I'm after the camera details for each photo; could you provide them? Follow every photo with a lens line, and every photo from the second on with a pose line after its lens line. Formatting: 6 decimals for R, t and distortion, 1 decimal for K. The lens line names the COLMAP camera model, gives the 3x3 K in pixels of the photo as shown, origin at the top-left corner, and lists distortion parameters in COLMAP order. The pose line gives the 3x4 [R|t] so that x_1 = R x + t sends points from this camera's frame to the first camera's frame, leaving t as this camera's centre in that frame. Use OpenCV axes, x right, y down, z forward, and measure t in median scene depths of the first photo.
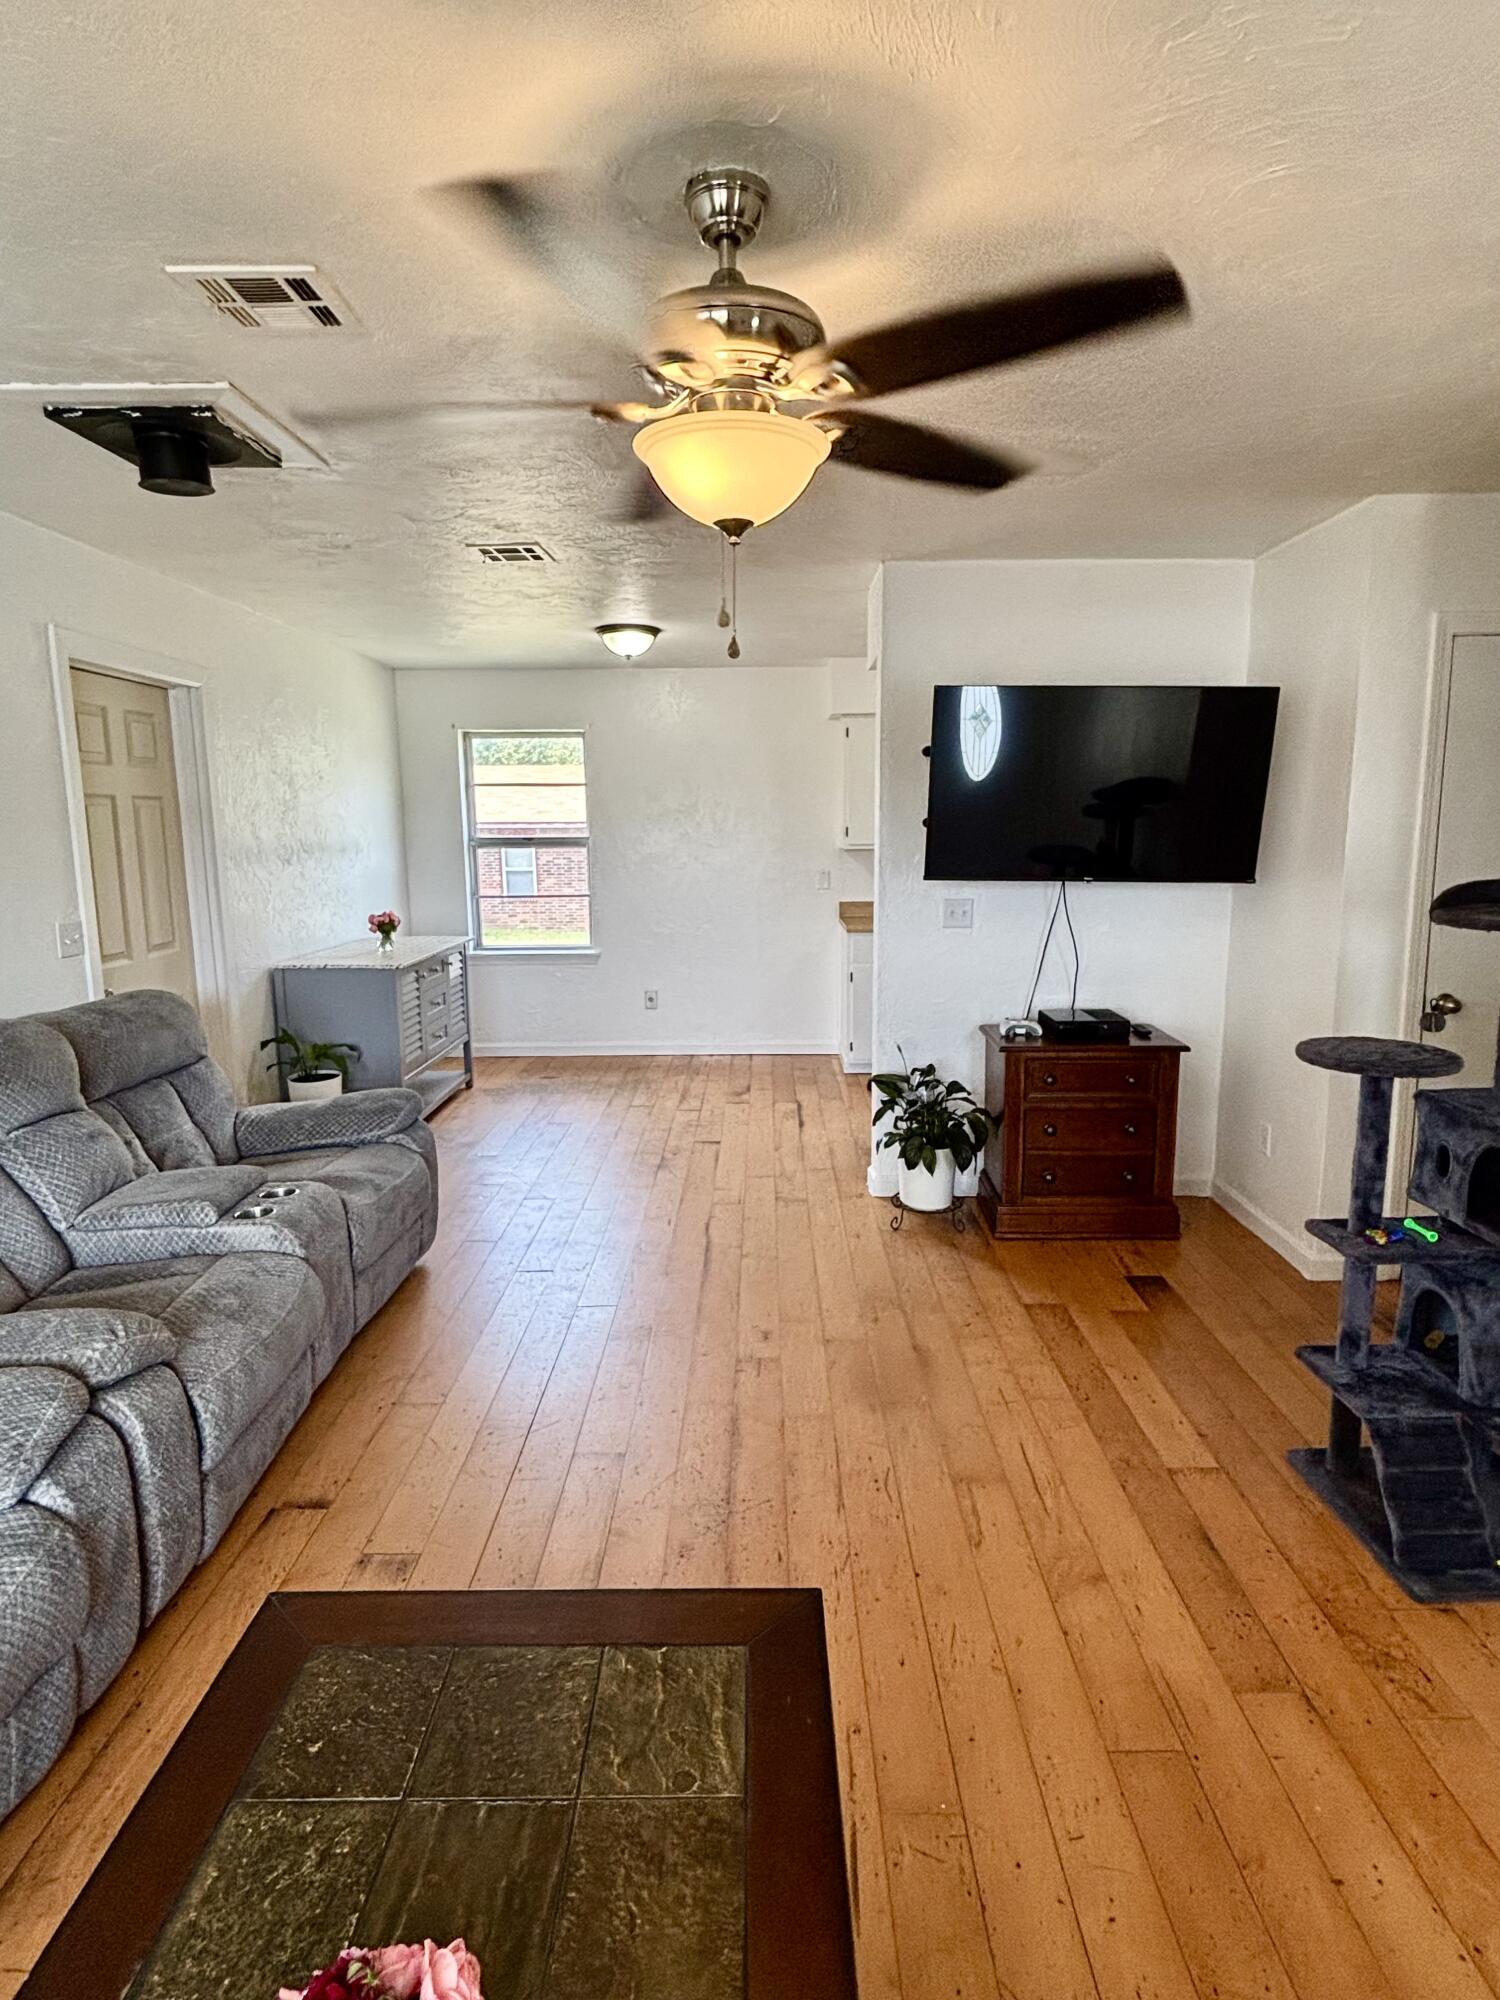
lens RADIAL K [[1062.9, 0, 758.5], [0, 1062.9, 996.2], [0, 0, 1]] dist [0.000002, -0.008738]
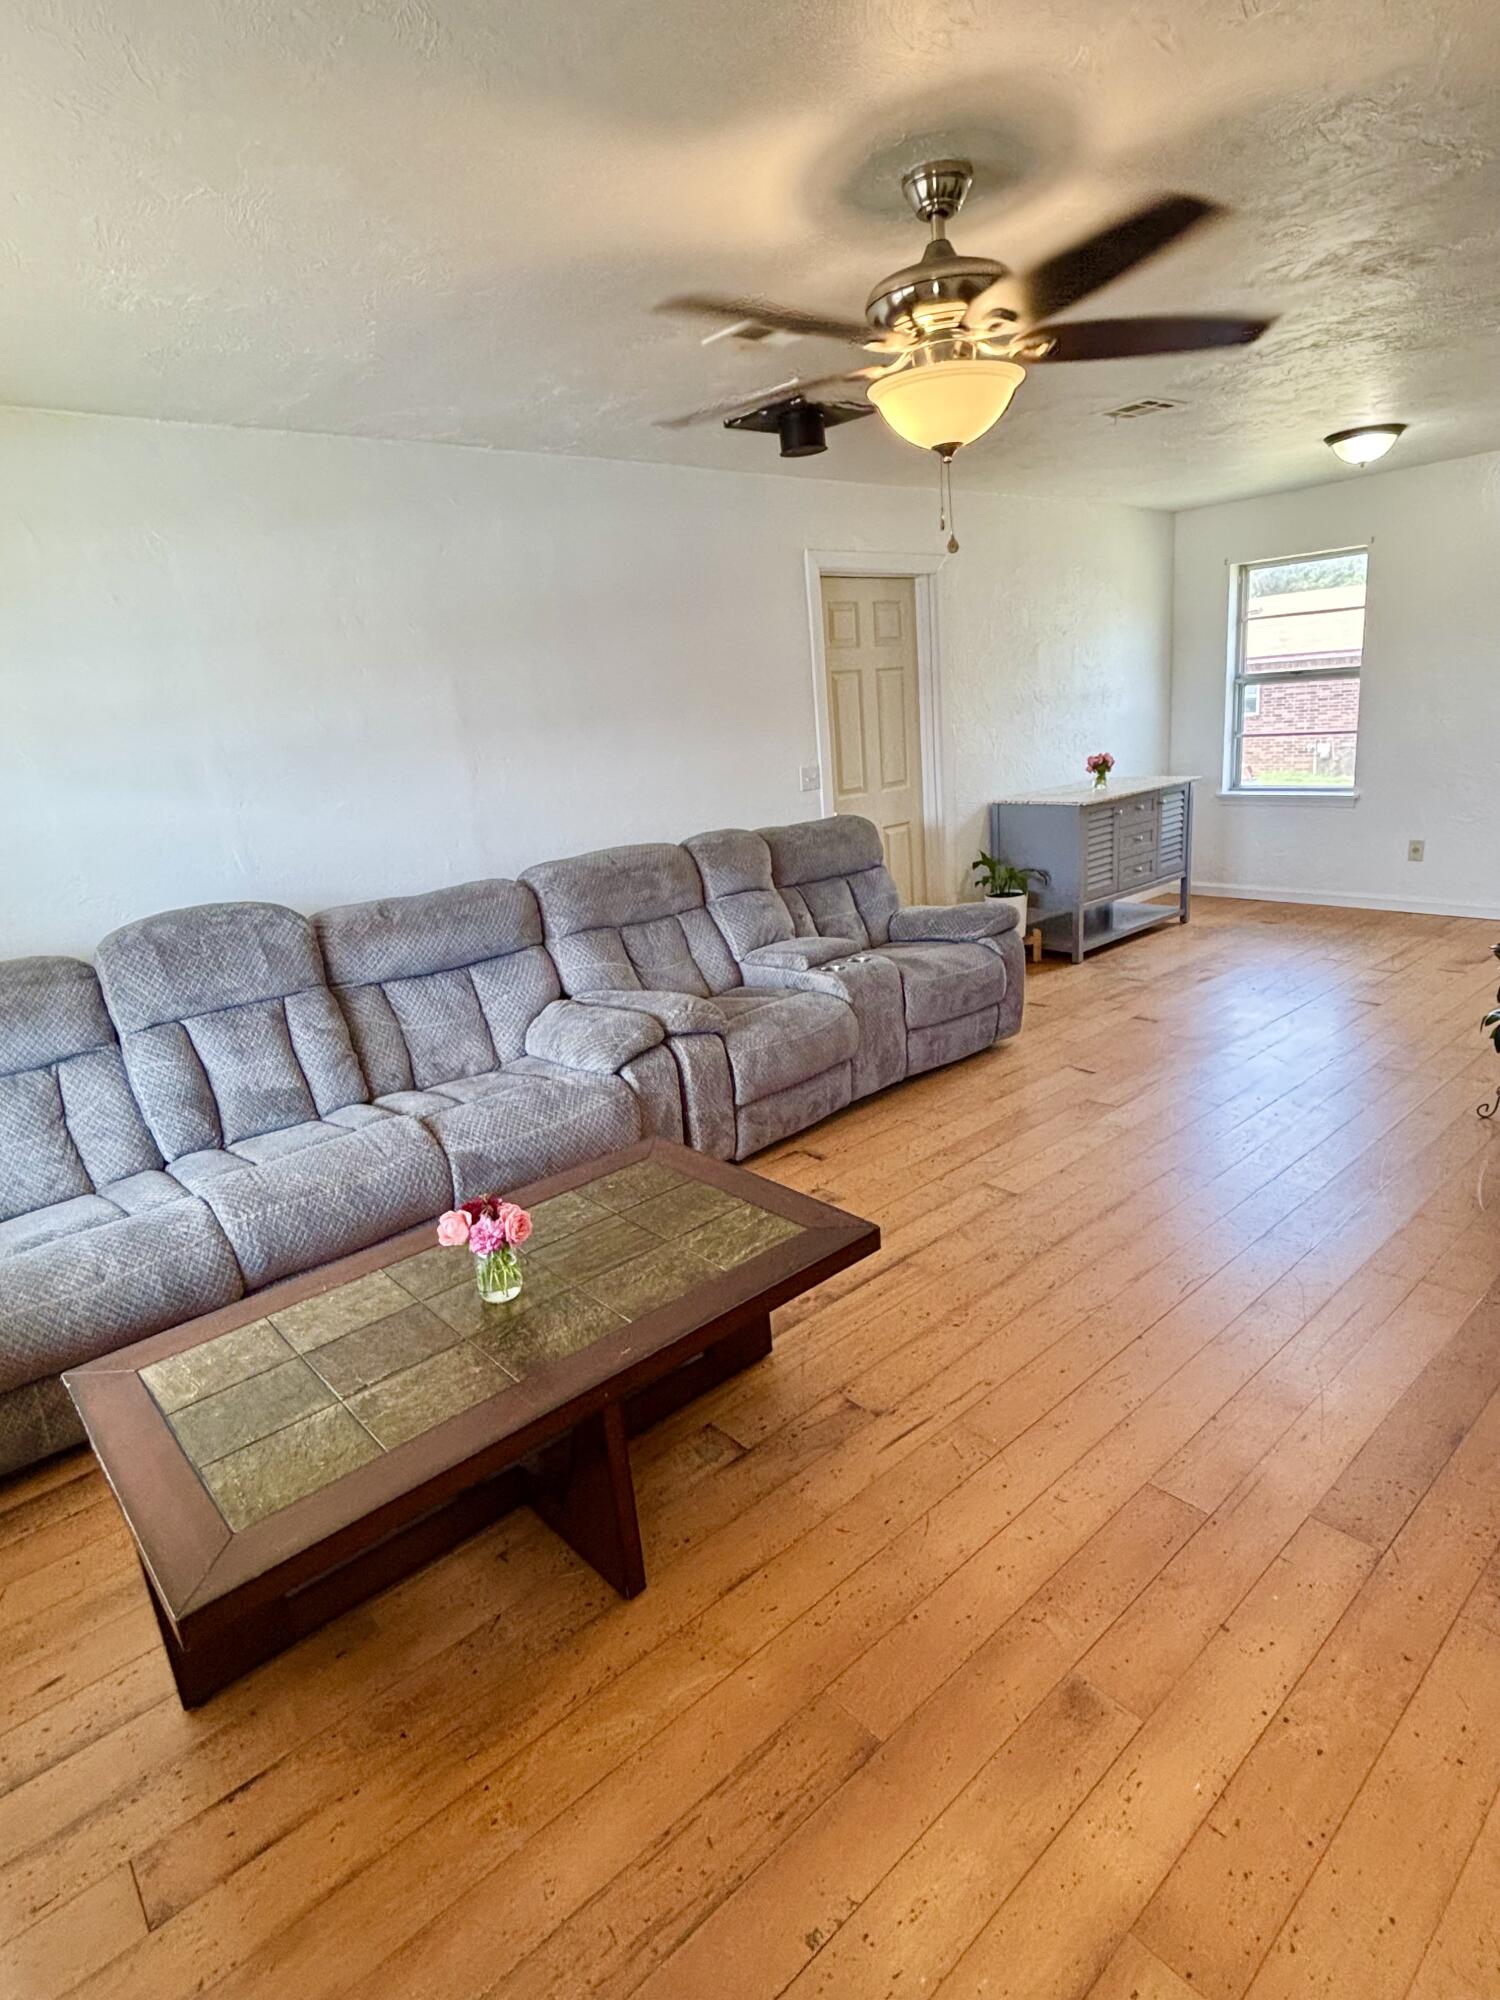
lens RADIAL K [[1062.9, 0, 751.7], [0, 1062.9, 1004.2], [0, 0, 1]] dist [0.000002, -0.008738]
pose [[0.653439, 0.161537, -0.739543, 0.499929], [-0.045242, 0.983553, 0.174861, 0.001235], [0.755626, -0.080802, 0.650000, -0.036434]]
